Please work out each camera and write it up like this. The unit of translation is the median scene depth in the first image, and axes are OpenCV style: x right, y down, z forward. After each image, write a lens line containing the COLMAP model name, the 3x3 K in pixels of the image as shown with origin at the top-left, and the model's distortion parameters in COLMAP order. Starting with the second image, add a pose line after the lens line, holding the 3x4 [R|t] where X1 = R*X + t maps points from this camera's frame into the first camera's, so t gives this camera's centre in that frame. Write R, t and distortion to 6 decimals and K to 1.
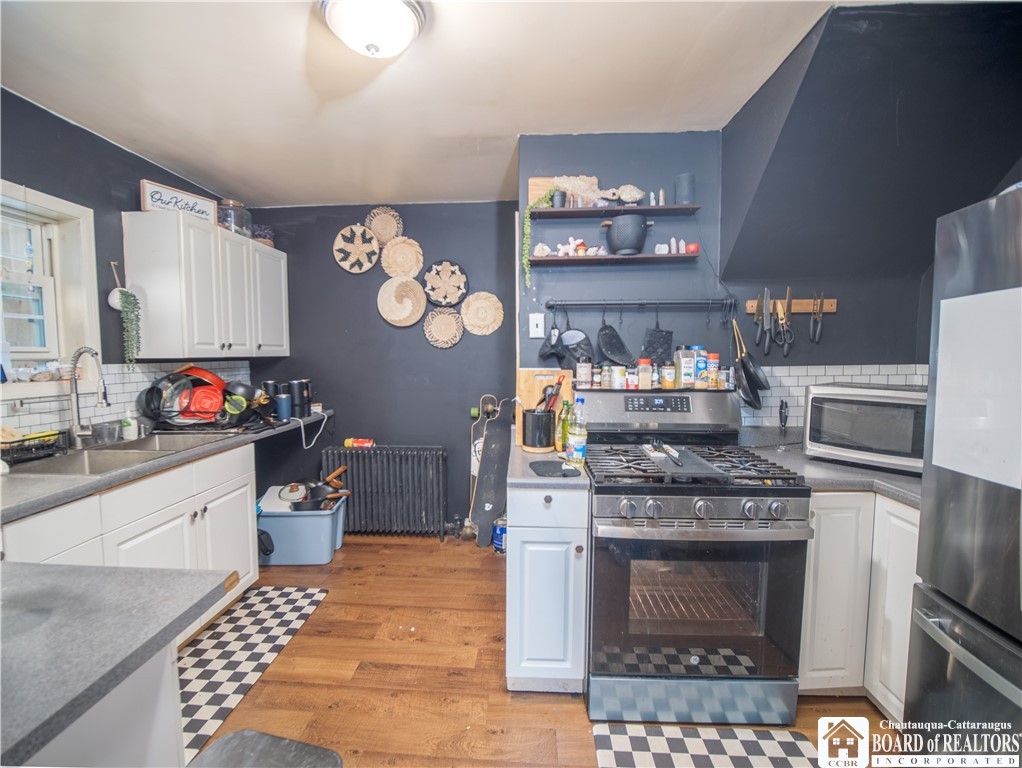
lens RADIAL K [[450.8, 0, 506.2], [0, 450.8, 384.1], [0, 0, 1]] dist [-0.021528, 0.000065]
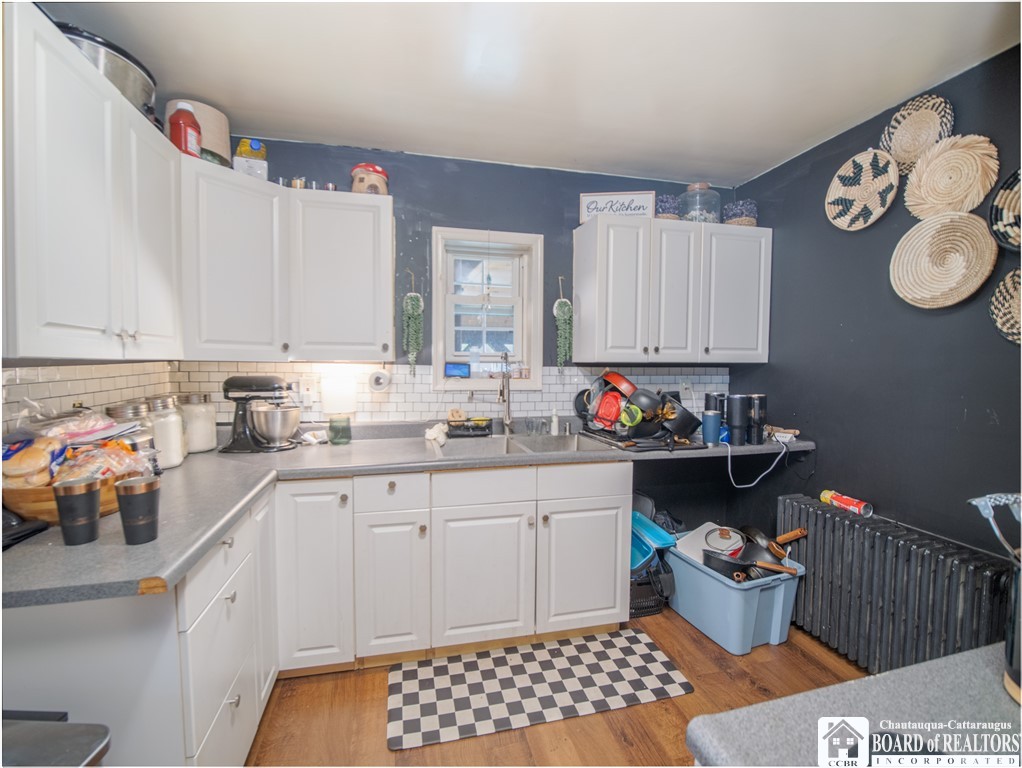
lens RADIAL K [[450.8, 0, 506.2], [0, 450.8, 384.1], [0, 0, 1]] dist [-0.021528, 0.000065]
pose [[0.280983, 0.054152, -0.958184, 0.150660], [-0.071186, 0.996833, 0.035462, -0.025340], [0.957069, 0.058245, 0.283948, 0.433096]]
